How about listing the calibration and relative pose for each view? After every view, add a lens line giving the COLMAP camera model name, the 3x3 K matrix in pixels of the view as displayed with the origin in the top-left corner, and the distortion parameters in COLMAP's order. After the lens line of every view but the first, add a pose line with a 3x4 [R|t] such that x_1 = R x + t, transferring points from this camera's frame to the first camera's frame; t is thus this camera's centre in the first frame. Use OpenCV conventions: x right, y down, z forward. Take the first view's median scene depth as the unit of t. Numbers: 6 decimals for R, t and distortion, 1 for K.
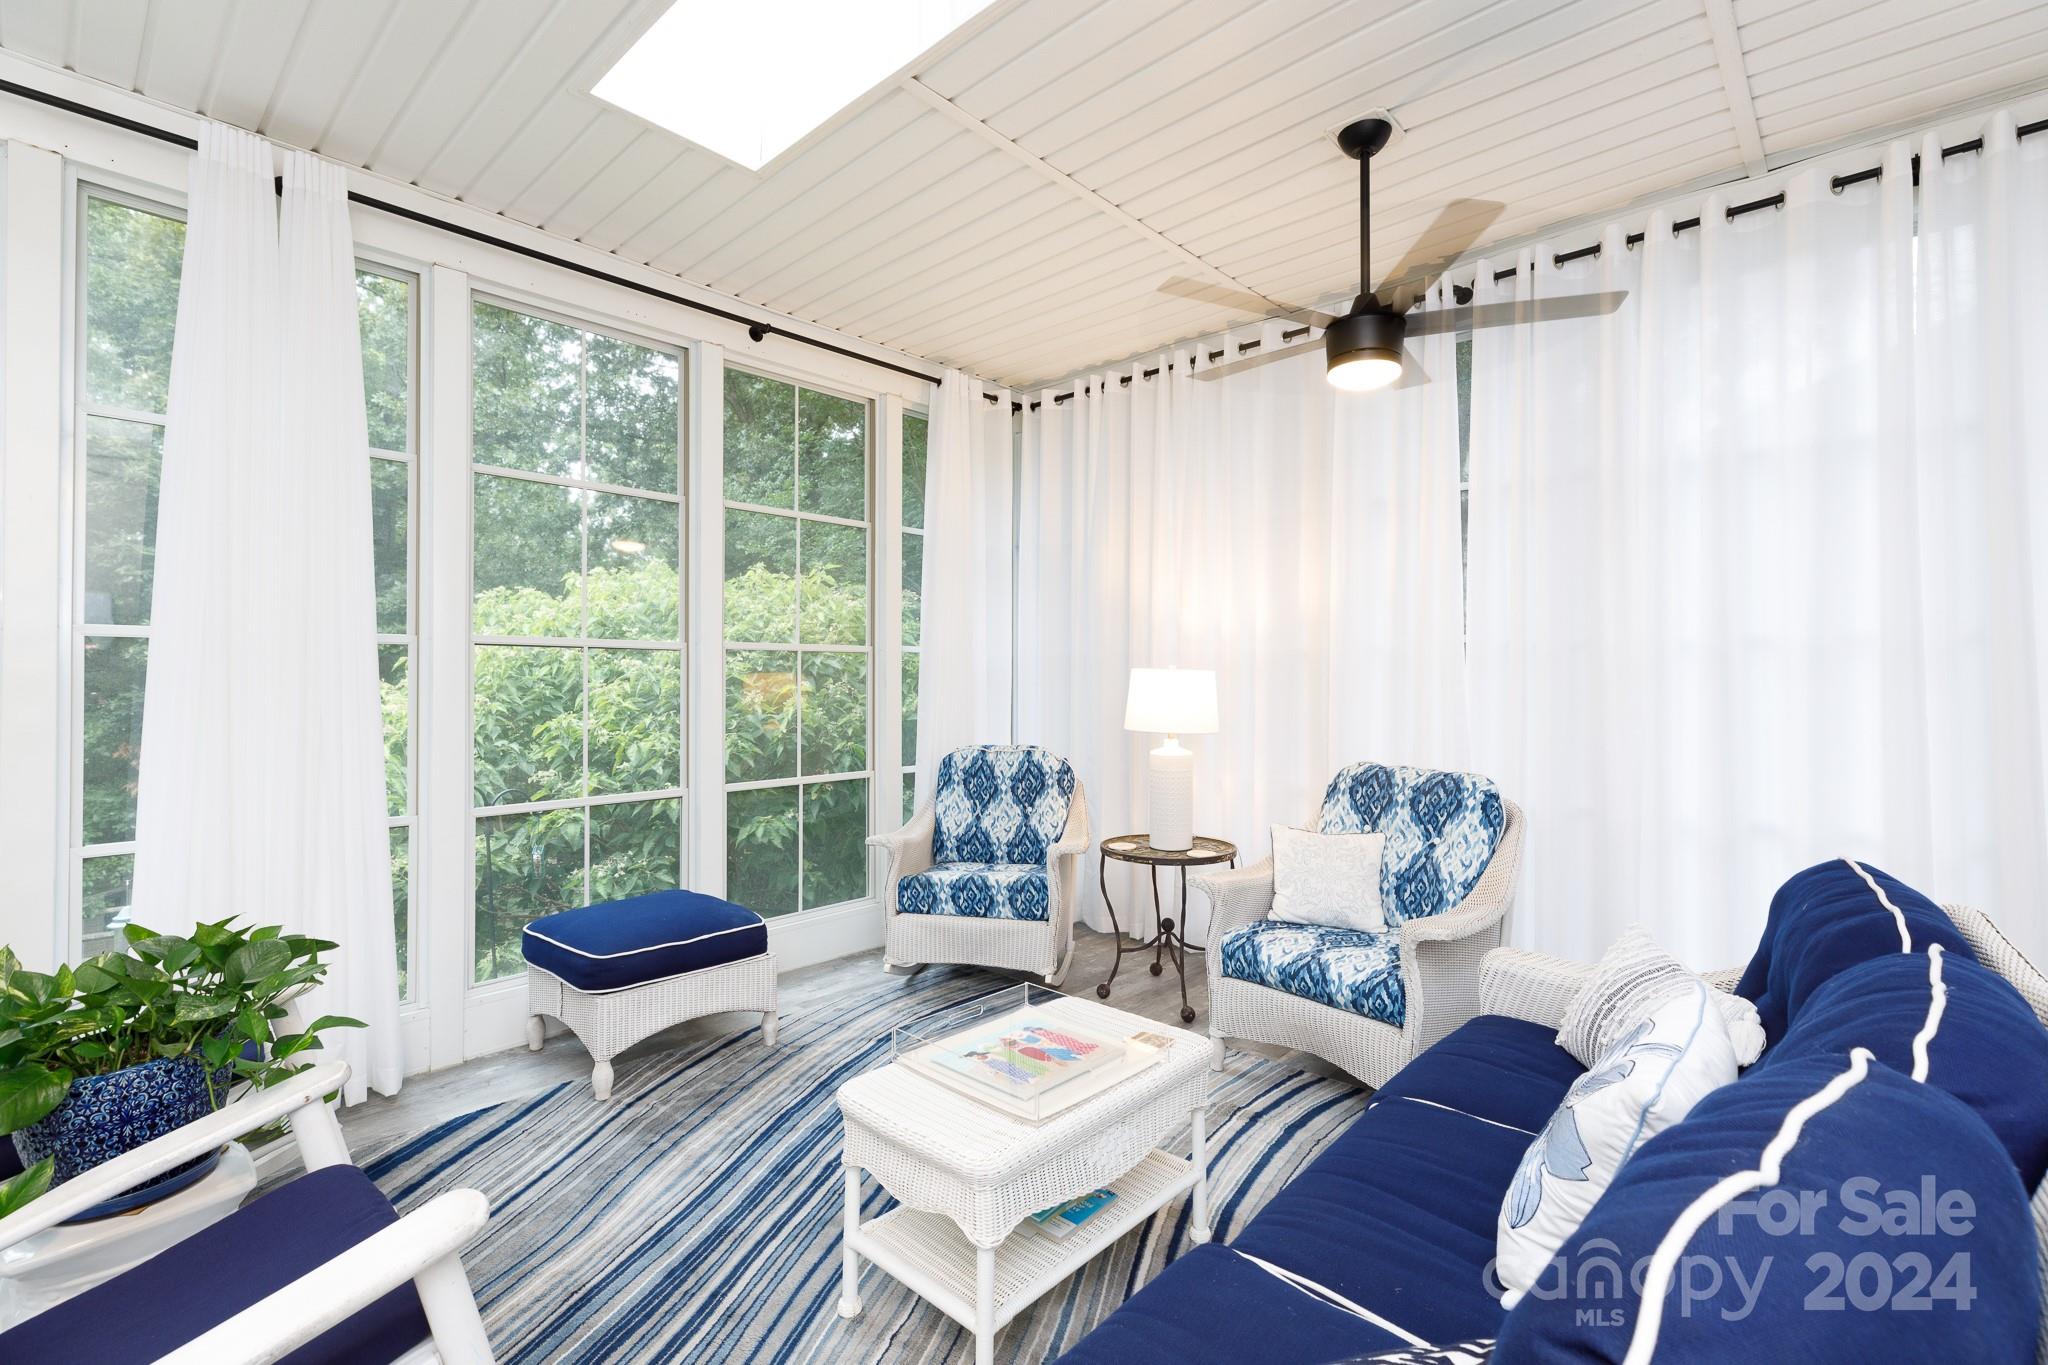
lens RADIAL K [[910.2, 0, 1024.9], [0, 910.2, 679.8], [0, 0, 1]] dist [0.000387, 0.000265]
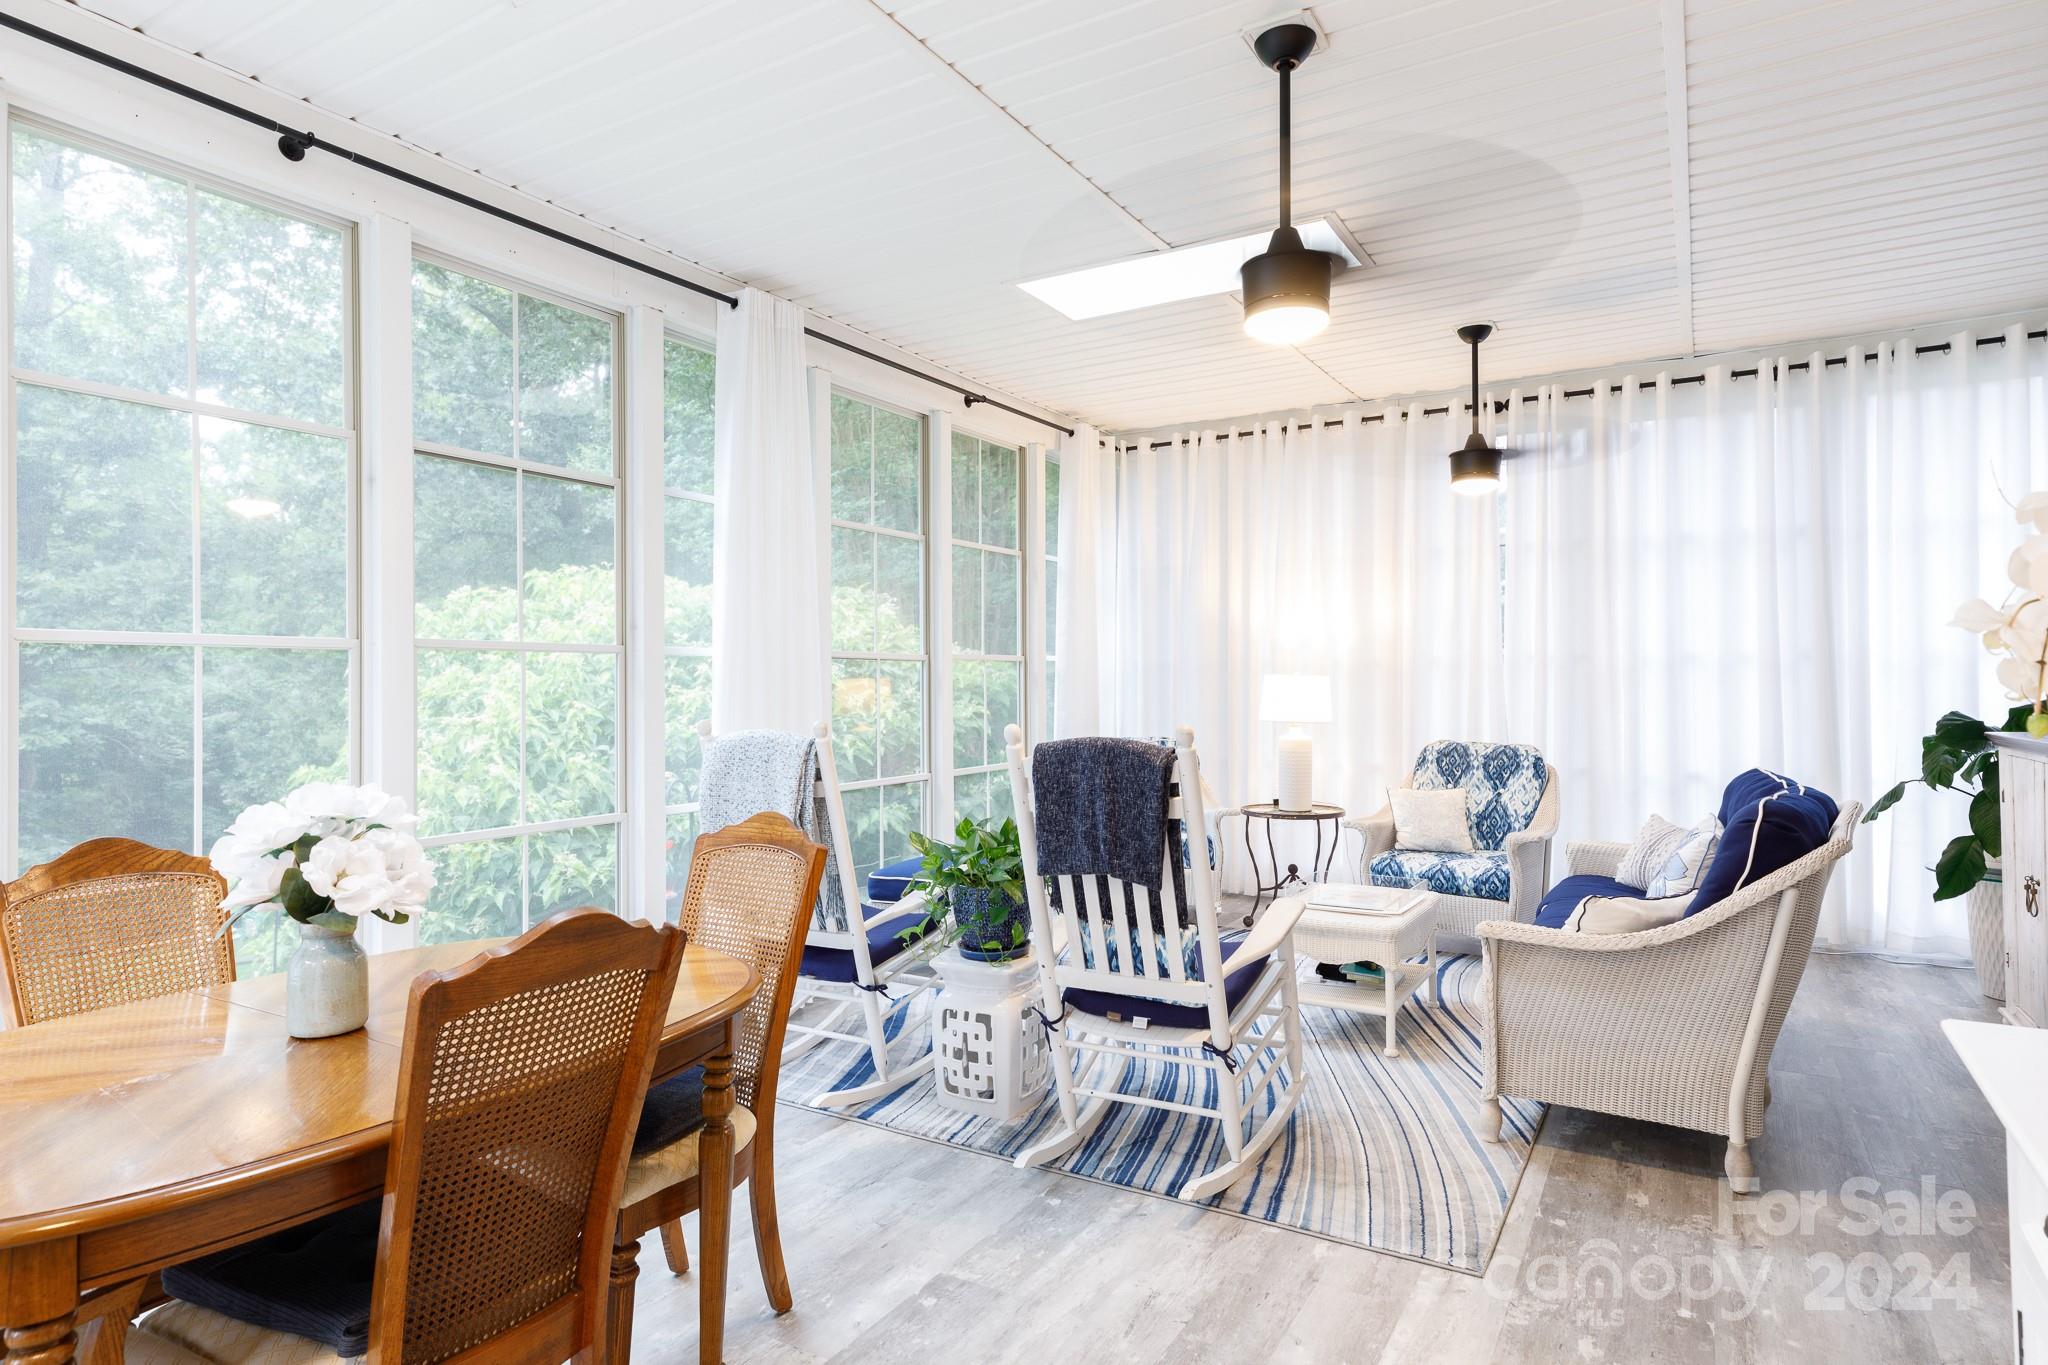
lens RADIAL K [[1148.6, 0, 1023.8], [0, 1148.6, 683.1], [0, 0, 1]] dist [0.004059, 0.004237]
pose [[0.977232, -0.006860, 0.212064, -0.692976], [0.006829, 0.999976, 0.000878, -0.004849], [-0.212065, 0.000590, 0.977255, -0.651677]]
